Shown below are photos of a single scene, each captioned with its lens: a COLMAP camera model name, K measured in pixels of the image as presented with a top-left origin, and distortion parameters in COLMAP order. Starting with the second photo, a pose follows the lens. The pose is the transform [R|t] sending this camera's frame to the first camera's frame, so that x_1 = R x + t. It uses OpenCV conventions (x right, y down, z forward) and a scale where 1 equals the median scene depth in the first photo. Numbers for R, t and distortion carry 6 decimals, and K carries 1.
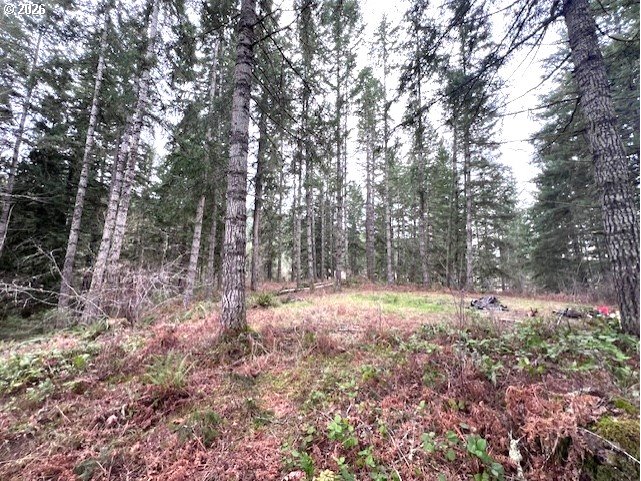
lens RADIAL K [[255.7, 0, 319.1], [0, 255.7, 237.9], [0, 0, 1]] dist [-0.000959, -0.000215]
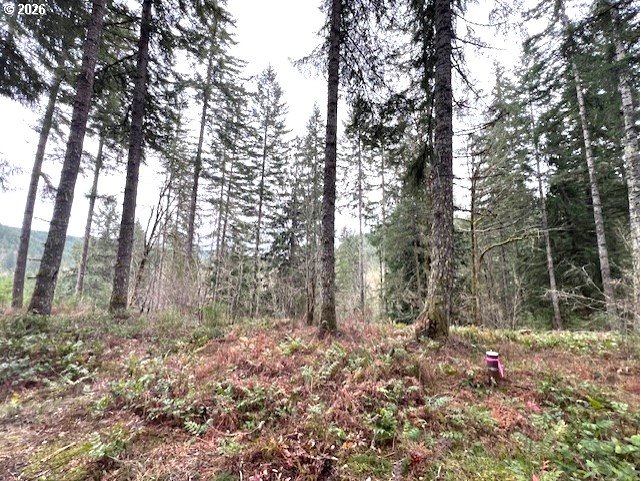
lens RADIAL K [[255.7, 0, 319.1], [0, 255.7, 237.9], [0, 0, 1]] dist [-0.000959, -0.000215]
pose [[-0.070858, -0.156794, -0.985086, 0.617546], [0.123745, 0.978558, -0.164655, -0.080478], [0.989781, -0.133567, -0.049936, -0.418348]]
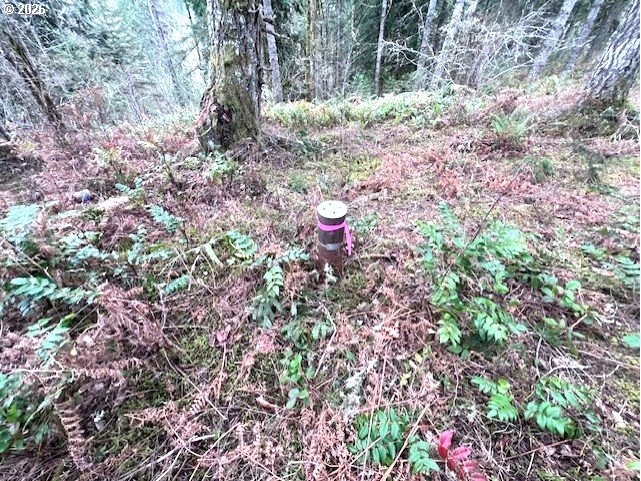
lens RADIAL K [[255.7, 0, 319.1], [0, 255.7, 237.9], [0, 0, 1]] dist [-0.000959, -0.000215]
pose [[0.476026, 0.529570, -0.702107, 0.020515], [0.133031, 0.745817, 0.652733, 0.037331], [0.869311, -0.404120, 0.284579, -0.116266]]
